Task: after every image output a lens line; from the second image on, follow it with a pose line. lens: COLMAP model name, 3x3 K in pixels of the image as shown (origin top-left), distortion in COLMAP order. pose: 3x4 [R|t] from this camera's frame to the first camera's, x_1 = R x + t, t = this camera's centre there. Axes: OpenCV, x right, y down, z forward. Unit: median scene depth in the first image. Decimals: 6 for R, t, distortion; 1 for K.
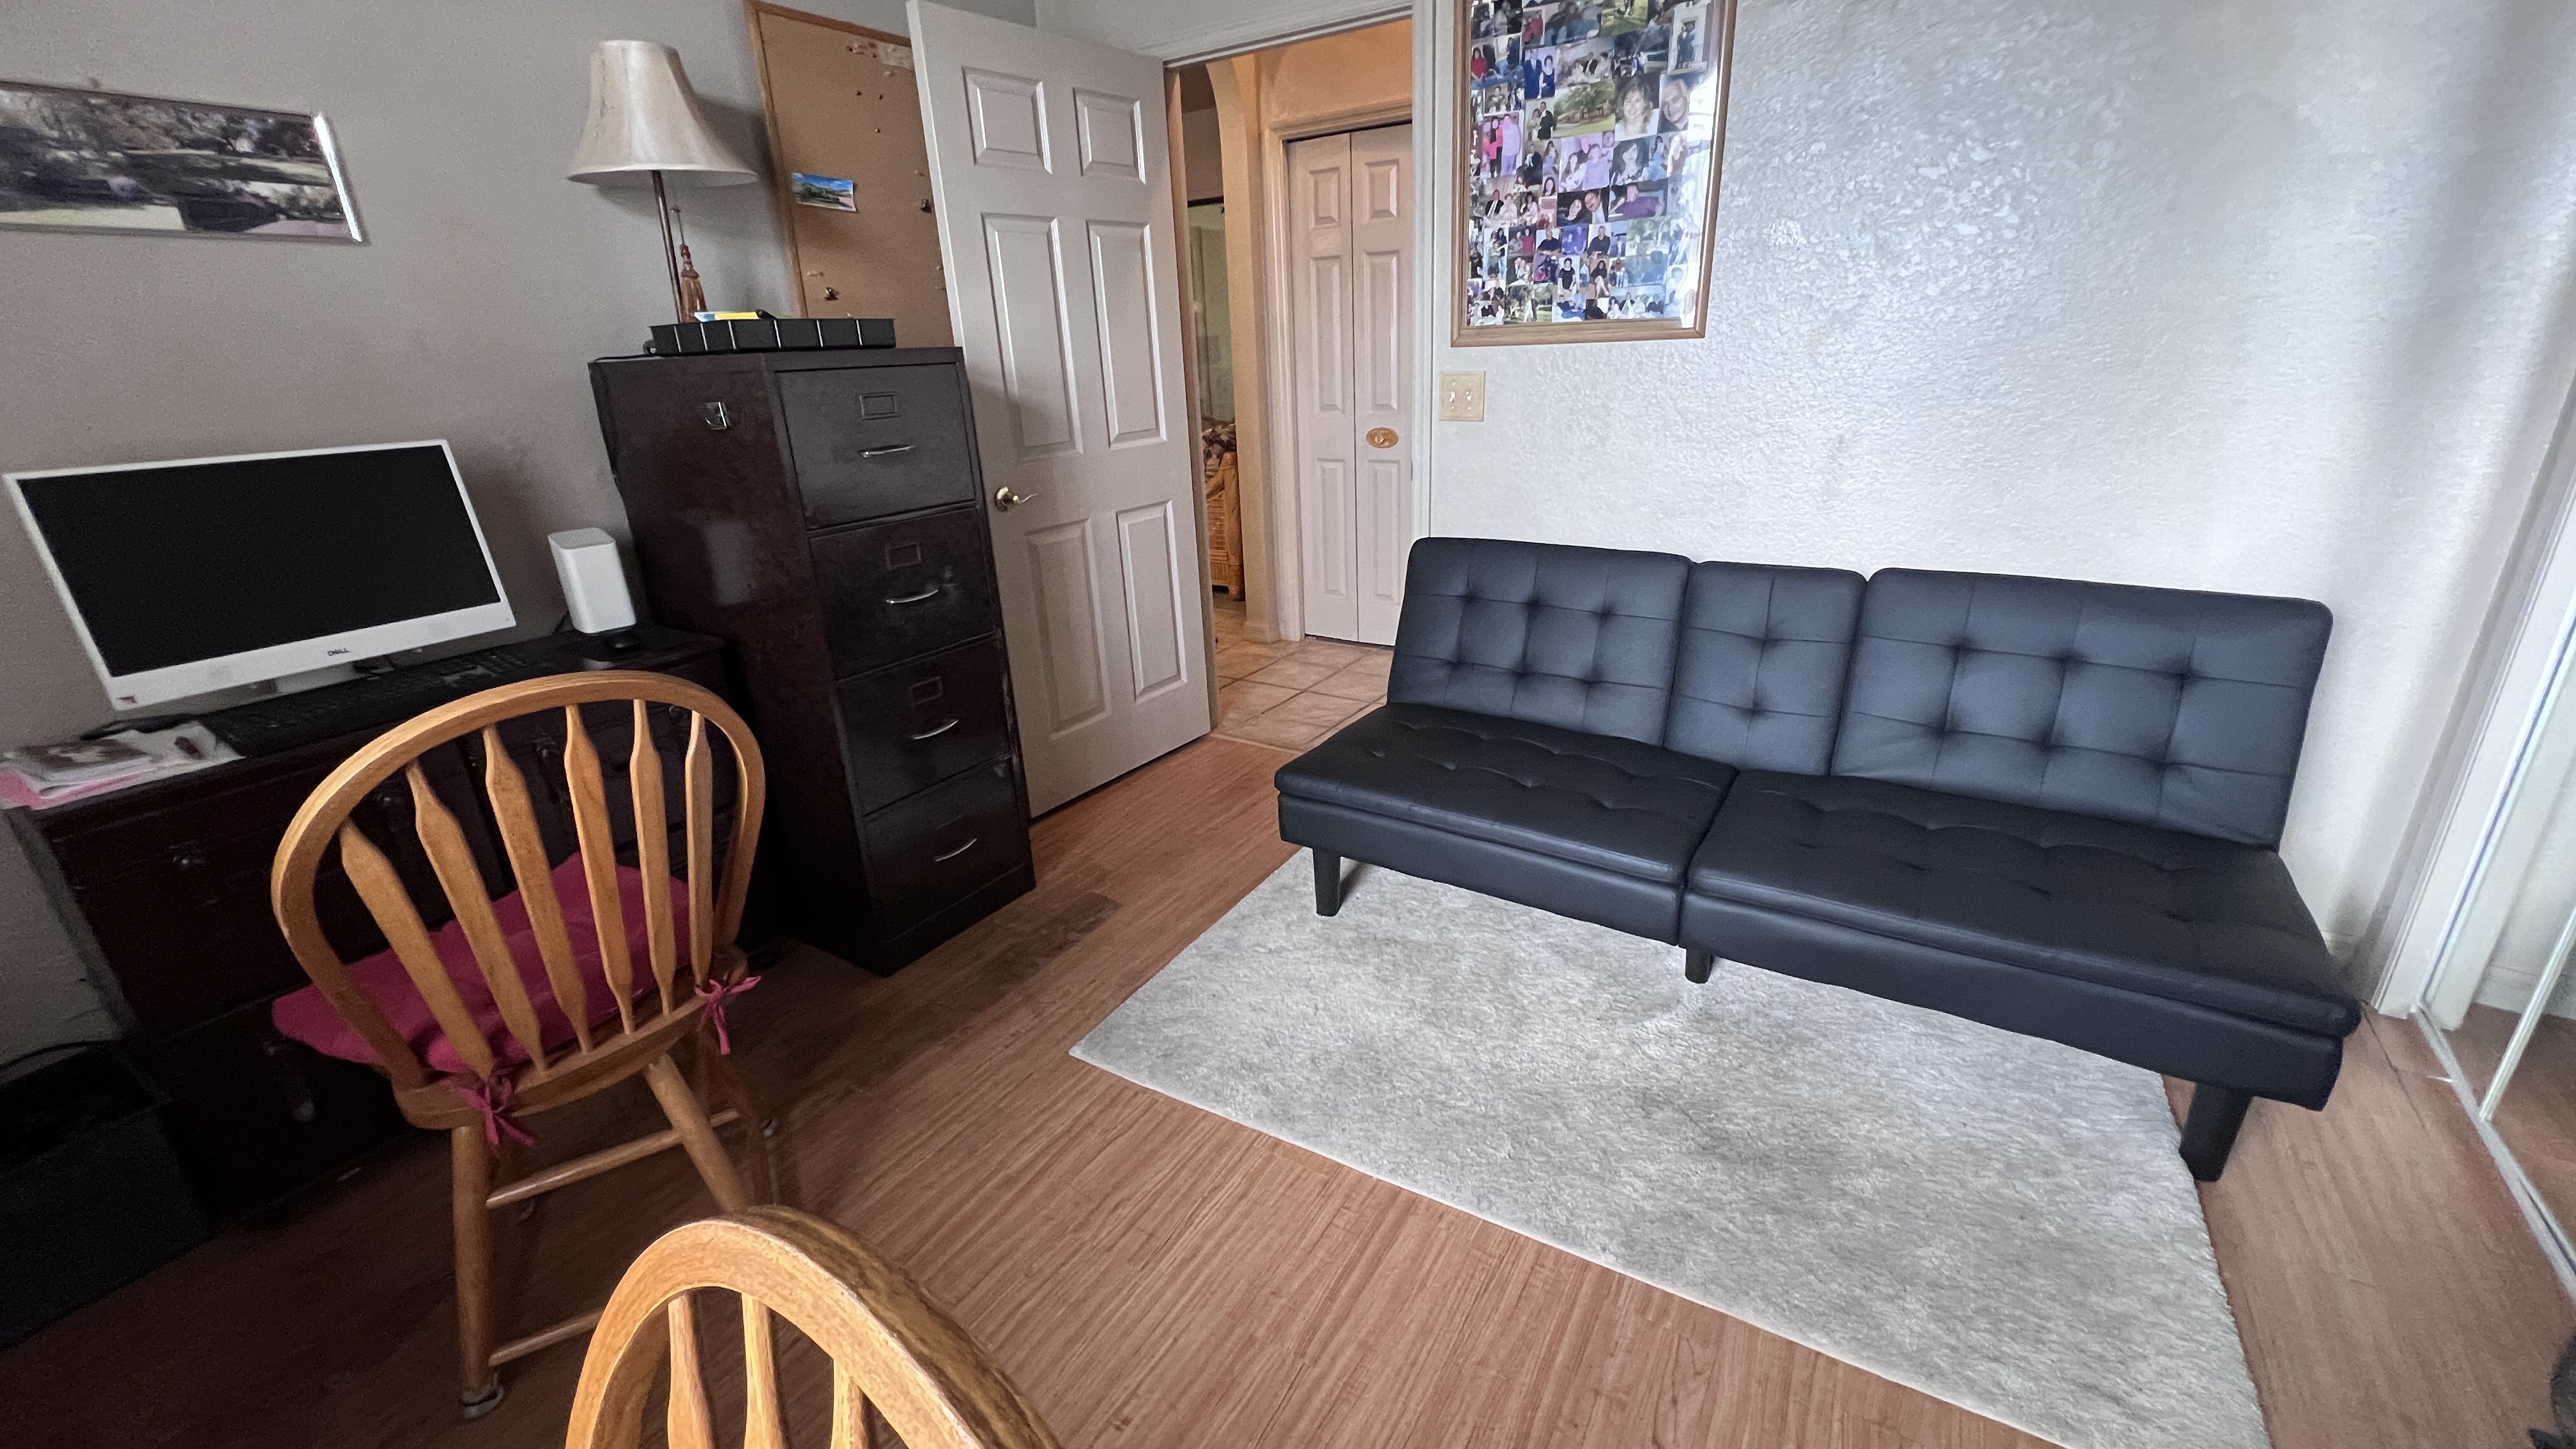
lens RADIAL K [[1036.2, 0, 1281.0], [0, 1036.2, 714.5], [0, 0, 1]] dist [-0.002352, 0.000780]
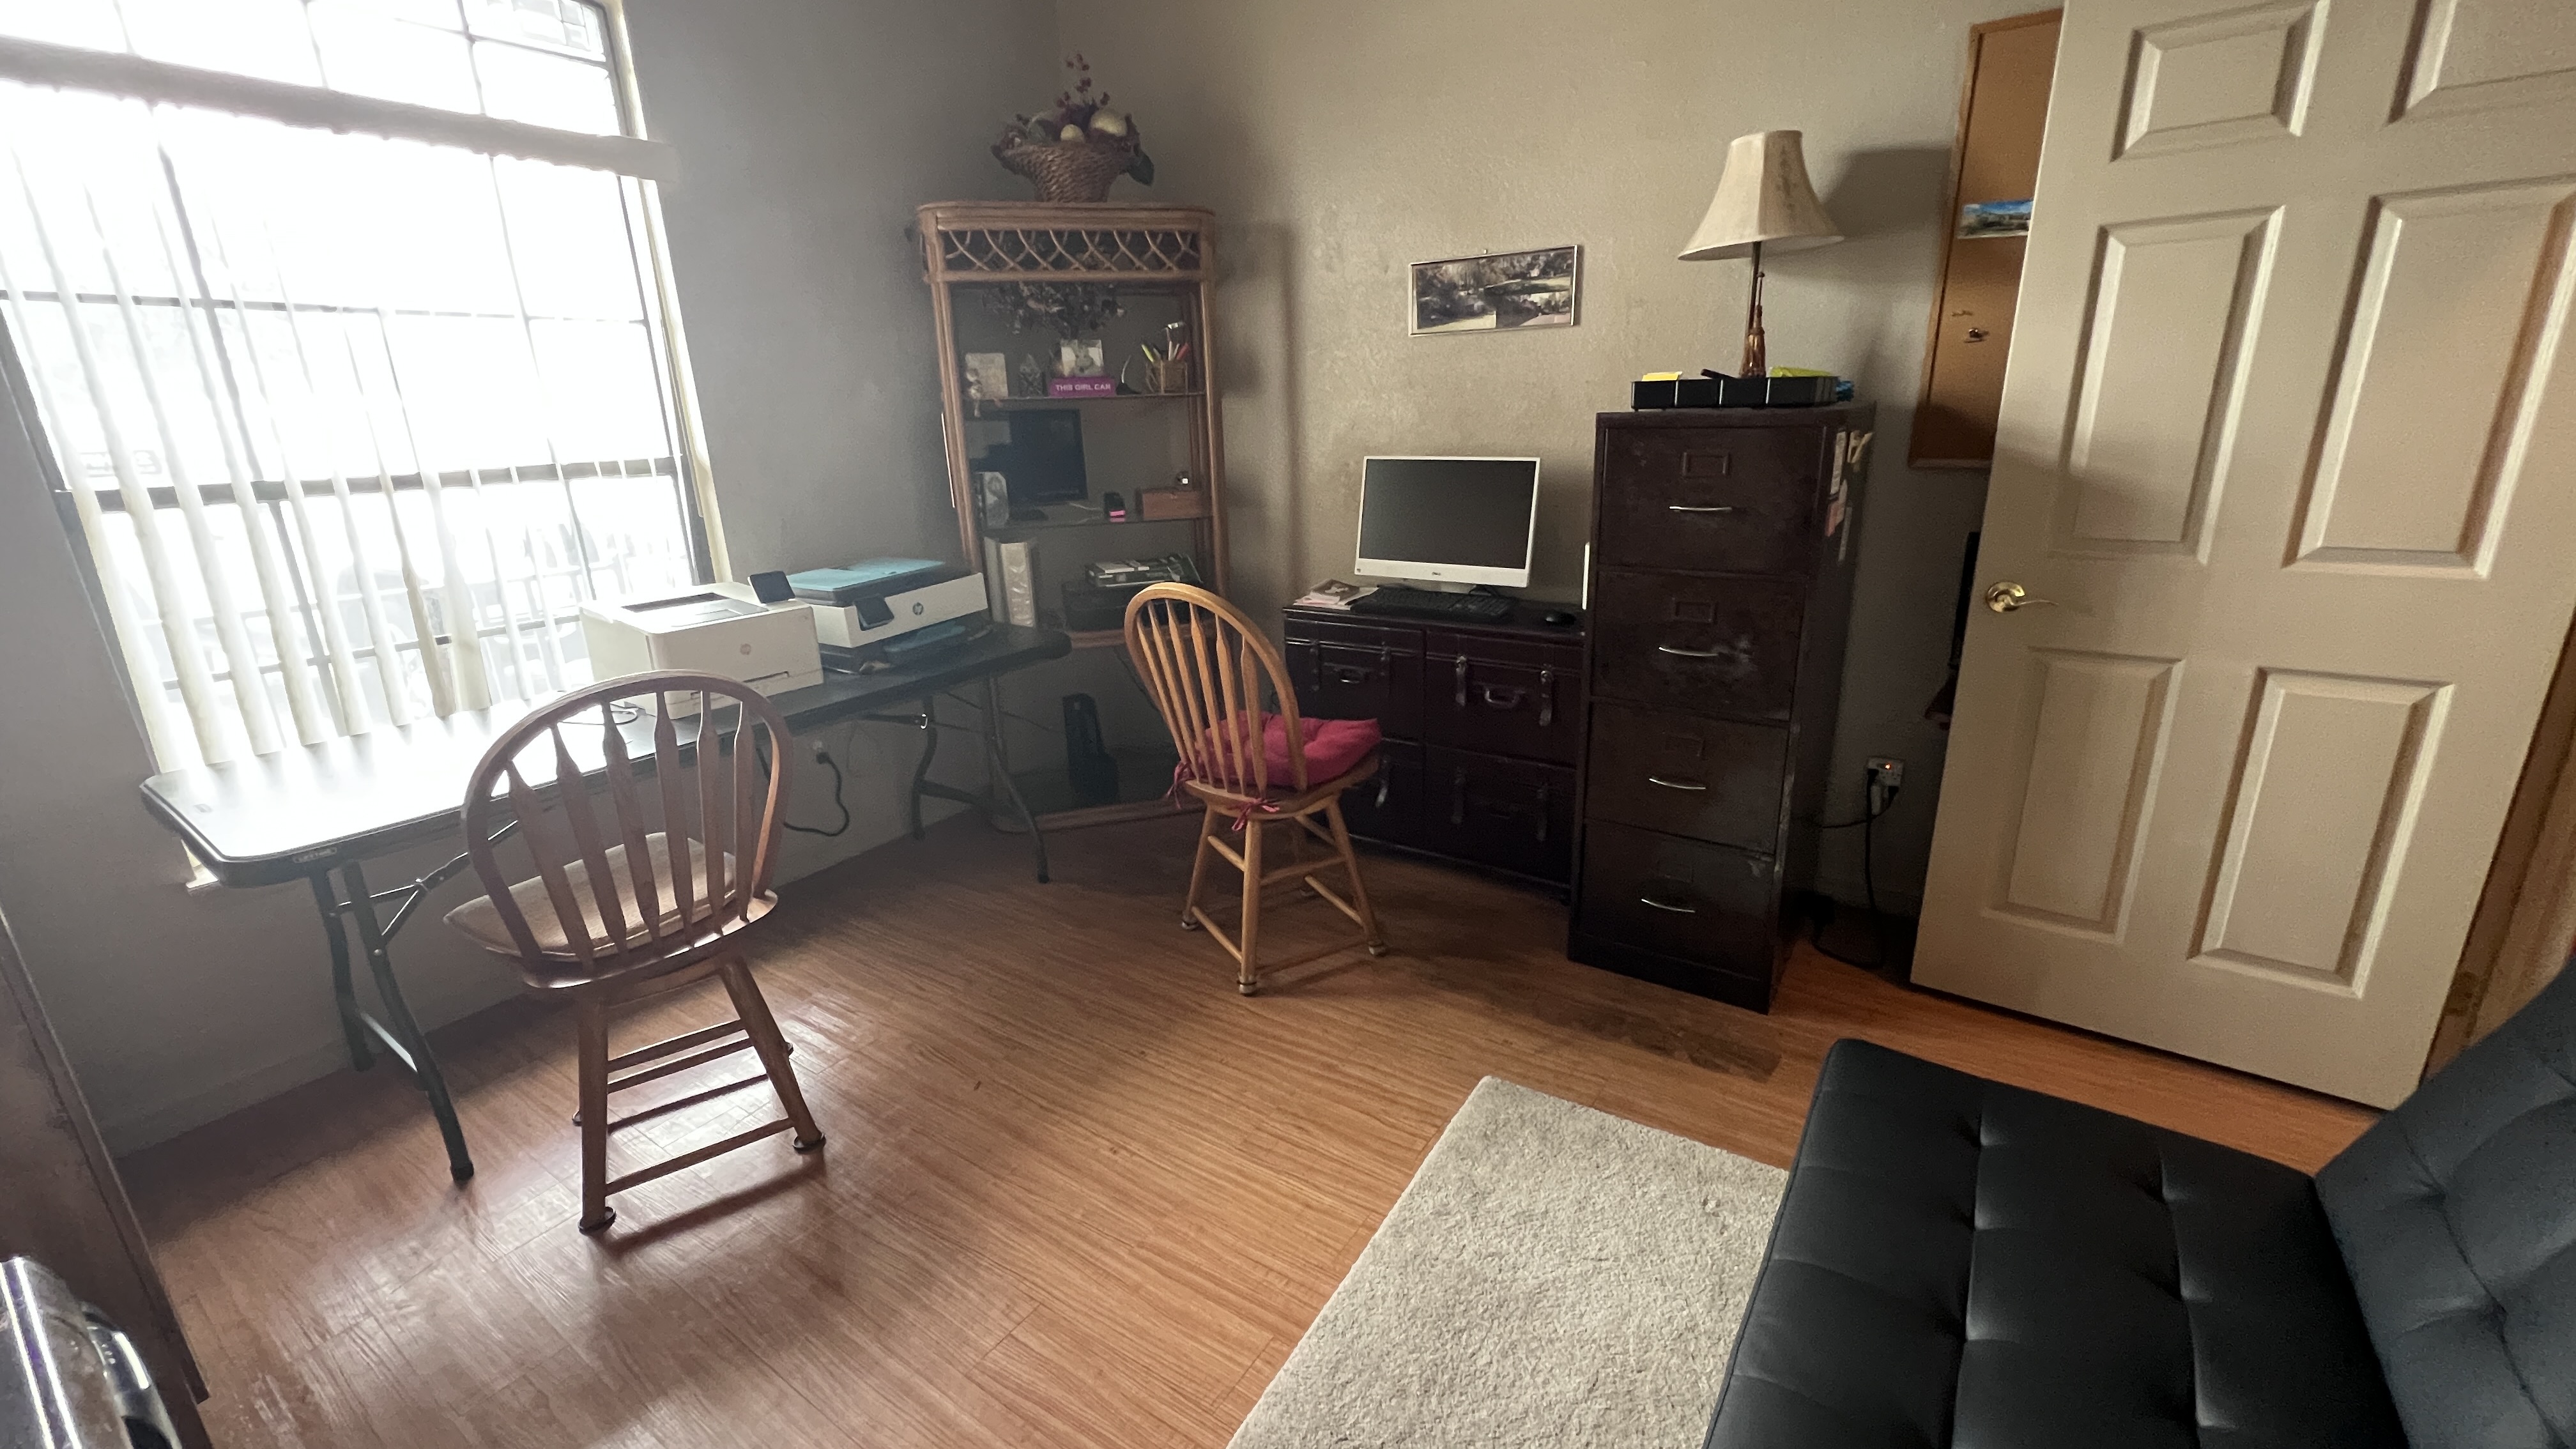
lens RADIAL K [[1036.2, 0, 1281.0], [0, 1036.2, 714.5], [0, 0, 1]] dist [-0.002352, 0.000780]
pose [[-0.035067, 0.328340, -0.943909, 0.768041], [-0.310188, 0.894268, 0.322596, -0.317347], [0.950028, 0.304102, 0.070488, 0.691009]]
